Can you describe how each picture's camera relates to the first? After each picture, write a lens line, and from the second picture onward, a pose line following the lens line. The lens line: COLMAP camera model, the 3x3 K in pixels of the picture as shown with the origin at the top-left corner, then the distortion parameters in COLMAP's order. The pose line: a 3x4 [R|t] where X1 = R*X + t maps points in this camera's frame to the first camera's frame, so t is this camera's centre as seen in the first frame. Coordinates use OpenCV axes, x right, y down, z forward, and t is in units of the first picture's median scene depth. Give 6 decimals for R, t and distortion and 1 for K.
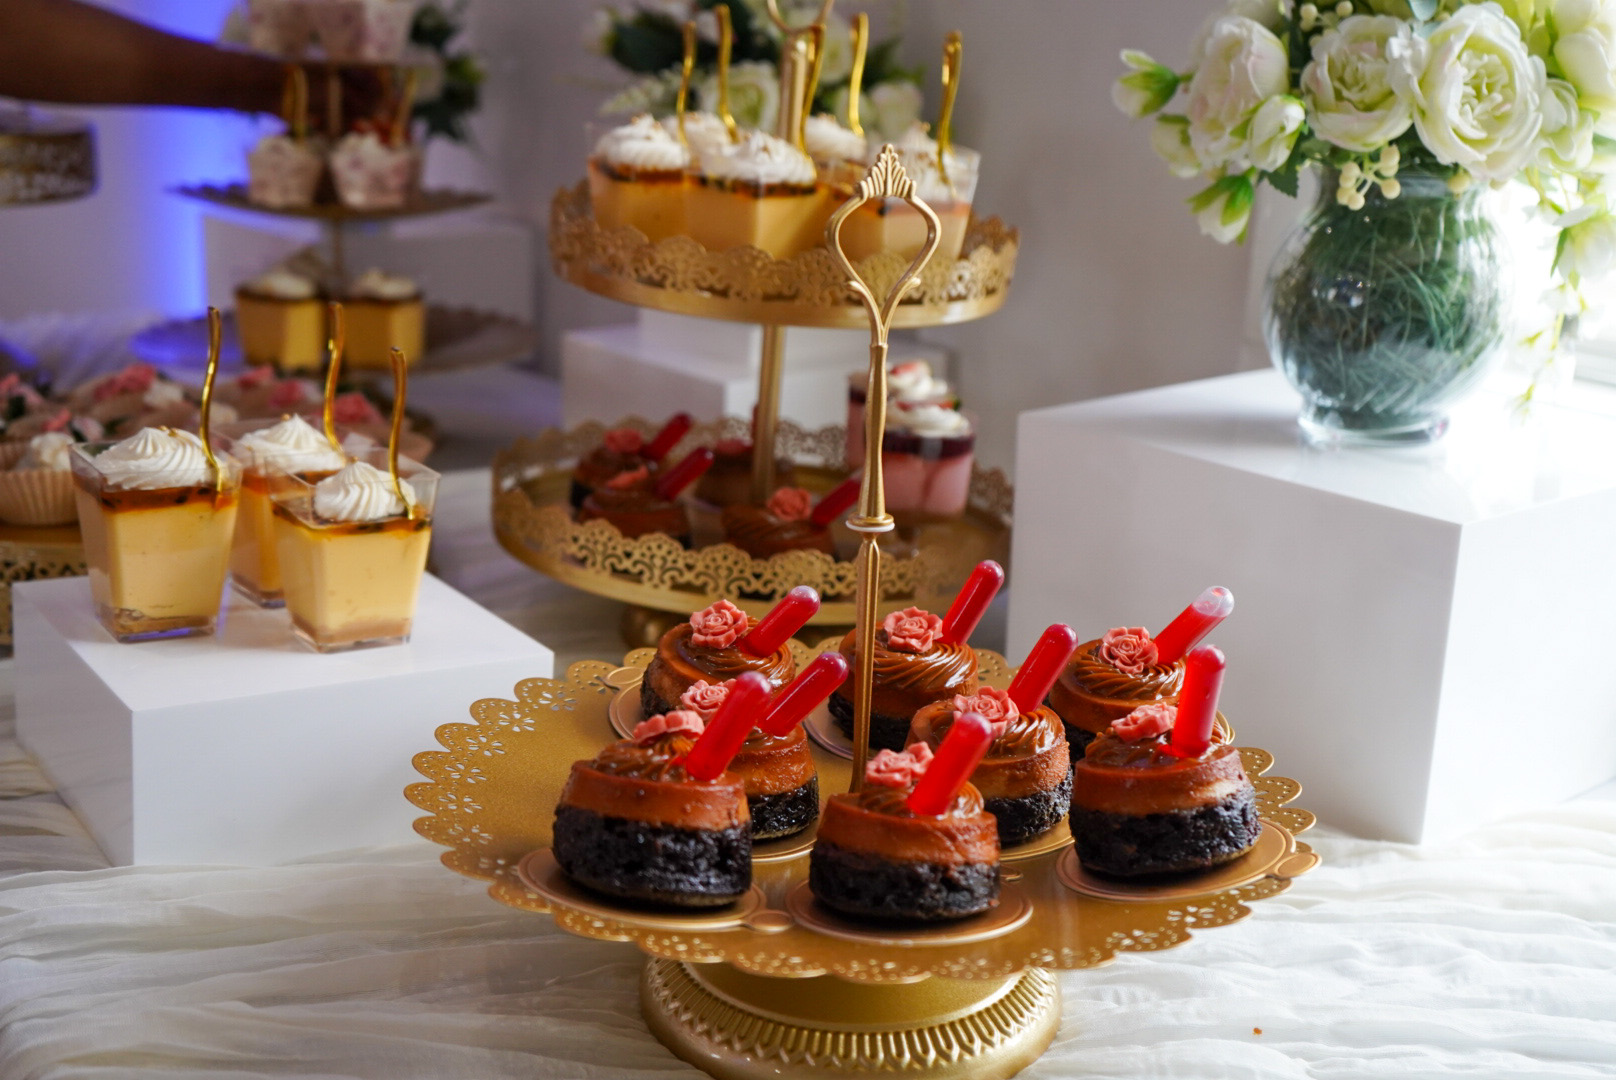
lens RADIAL K [[1821.9, 0, 808.0], [0, 1821.9, 540.0], [0, 0, 1]] dist [0.012028, -0.025040]
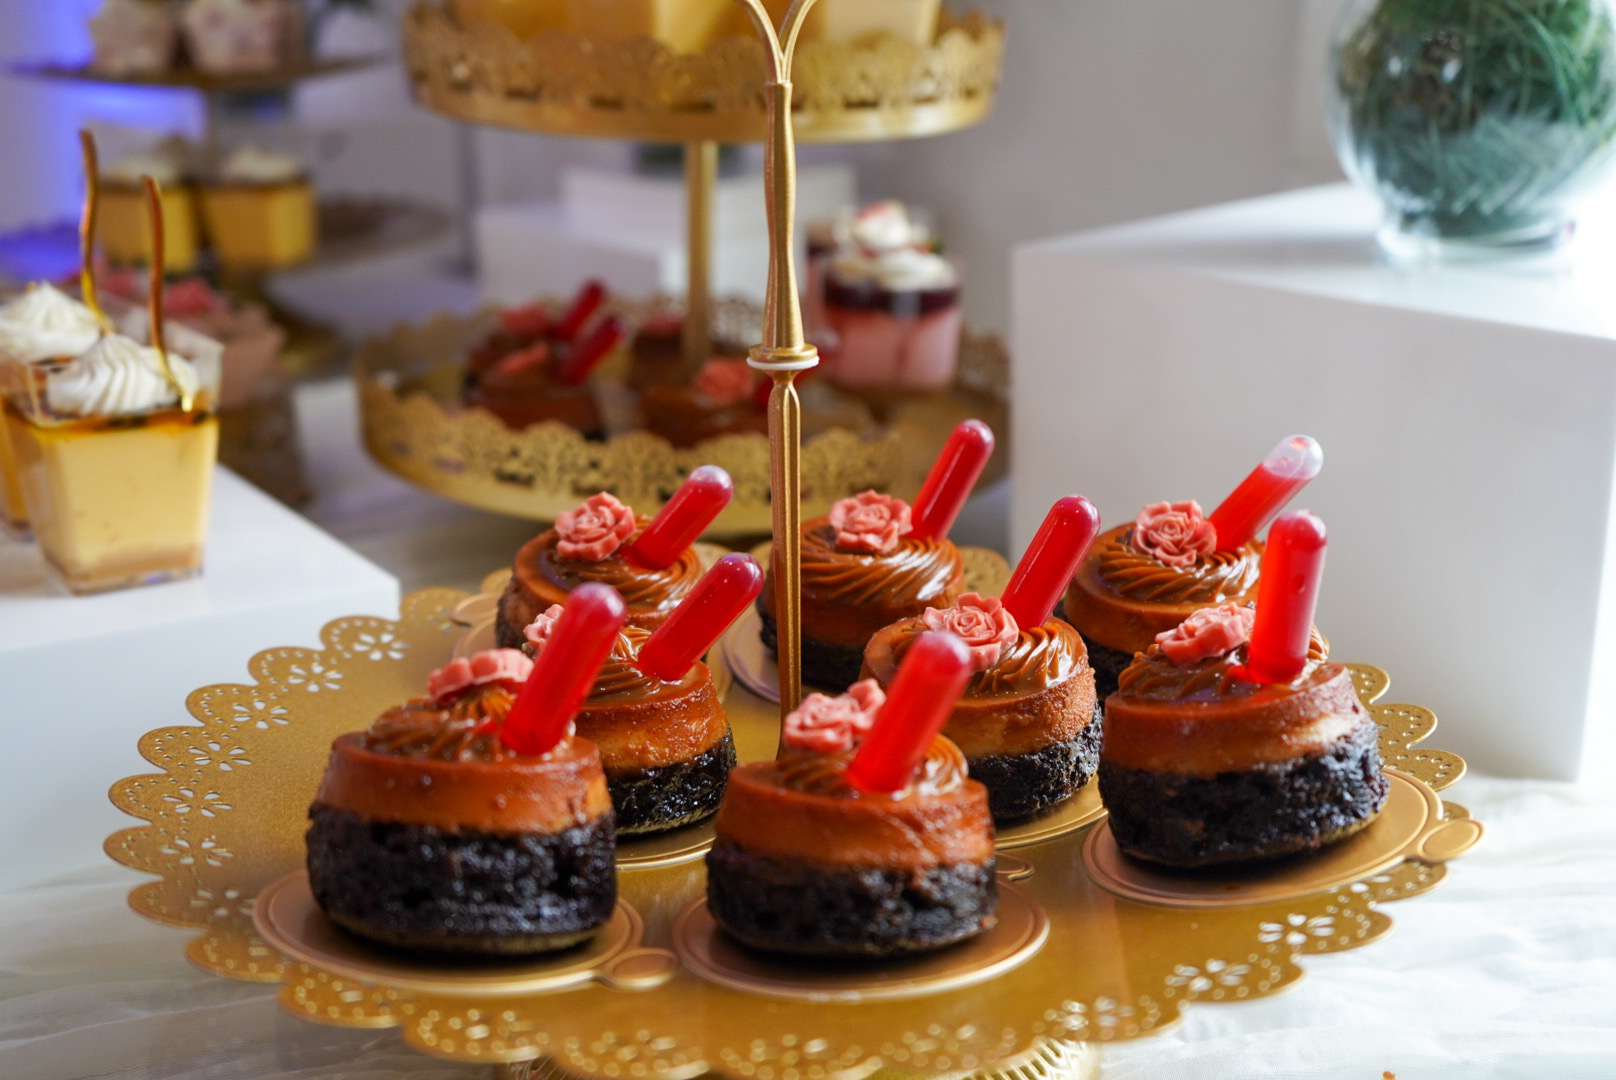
lens RADIAL K [[1821.9, 0, 808.0], [0, 1821.9, 540.0], [0, 0, 1]] dist [0.012028, -0.025040]
pose [[0.998674, -0.049484, -0.014164, 0.040435], [0.049949, 0.998152, 0.034603, 0.028356], [0.012426, -0.035265, 0.999301, 0.266635]]
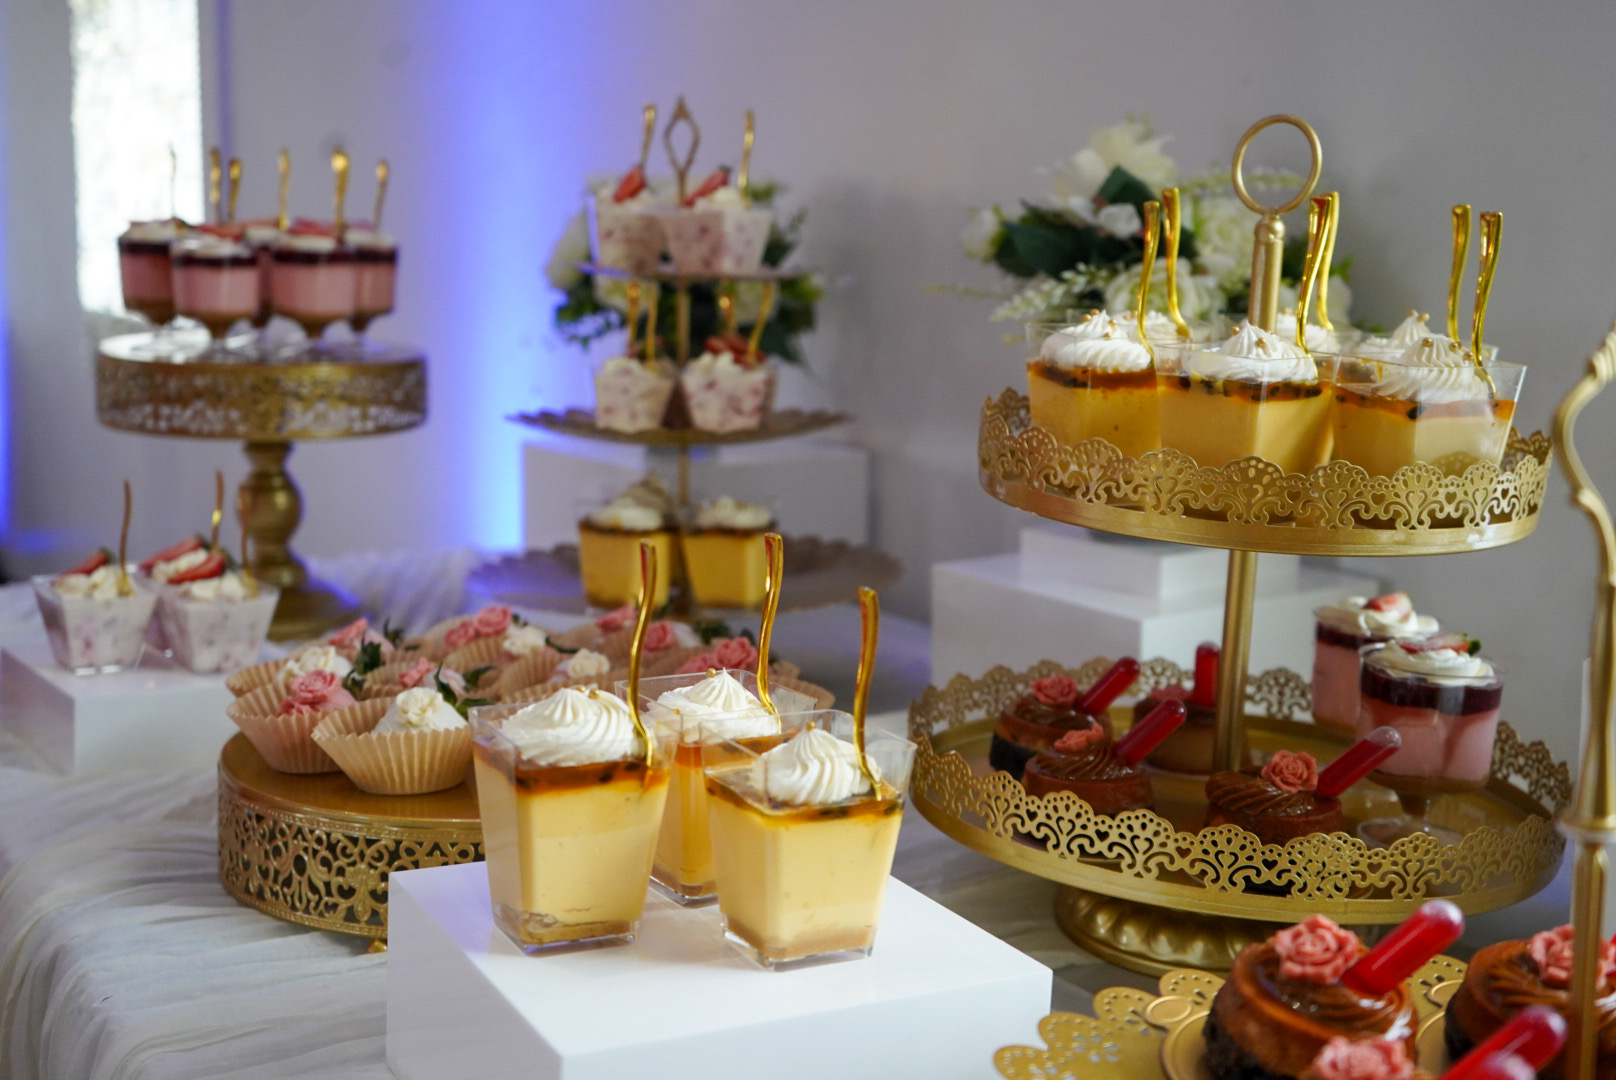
lens RADIAL K [[1821.9, 0, 808.0], [0, 1821.9, 540.0], [0, 0, 1]] dist [0.012028, -0.025040]
pose [[0.992193, -0.014984, -0.123812, -0.148597], [-0.000378, 0.992391, -0.123127, -0.026619], [0.124715, 0.122212, 0.984637, 0.192638]]
